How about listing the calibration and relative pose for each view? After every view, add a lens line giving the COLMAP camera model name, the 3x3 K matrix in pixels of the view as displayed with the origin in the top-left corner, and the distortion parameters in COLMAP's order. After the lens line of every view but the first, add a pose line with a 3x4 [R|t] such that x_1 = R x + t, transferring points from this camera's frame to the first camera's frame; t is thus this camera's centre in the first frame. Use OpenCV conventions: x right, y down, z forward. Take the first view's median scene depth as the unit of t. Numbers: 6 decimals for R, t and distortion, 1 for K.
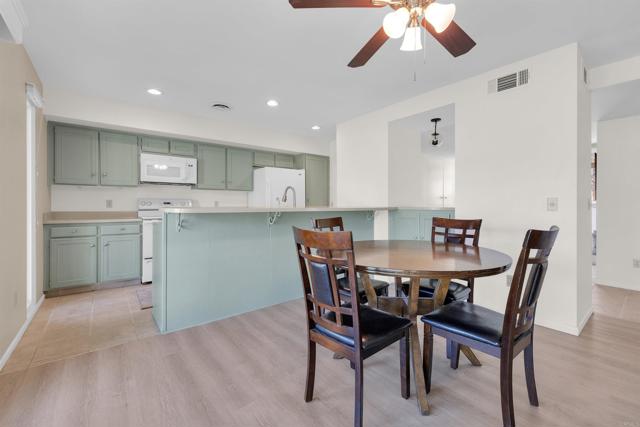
lens RADIAL K [[274.2, 0, 323.3], [0, 274.2, 208.8], [0, 0, 1]] dist [0.000075, 0.001191]
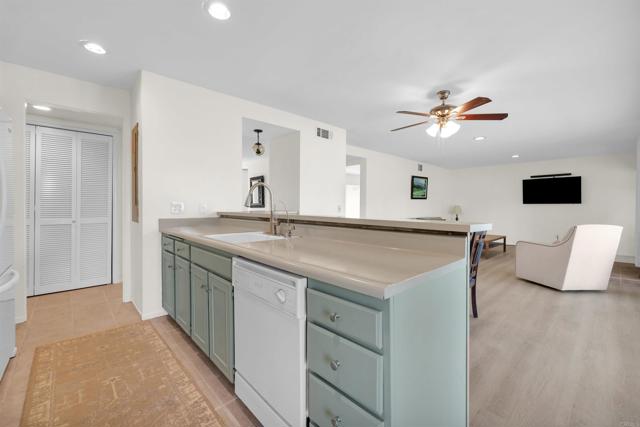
lens RADIAL K [[274.2, 0, 319.3], [0, 274.2, 210.0], [0, 0, 1]] dist [0.000075, 0.001191]
pose [[-0.072756, -0.014496, 0.997244, -0.630453], [0.008589, 0.999848, 0.015161, -0.023105], [-0.997313, 0.009668, -0.072620, 0.764726]]
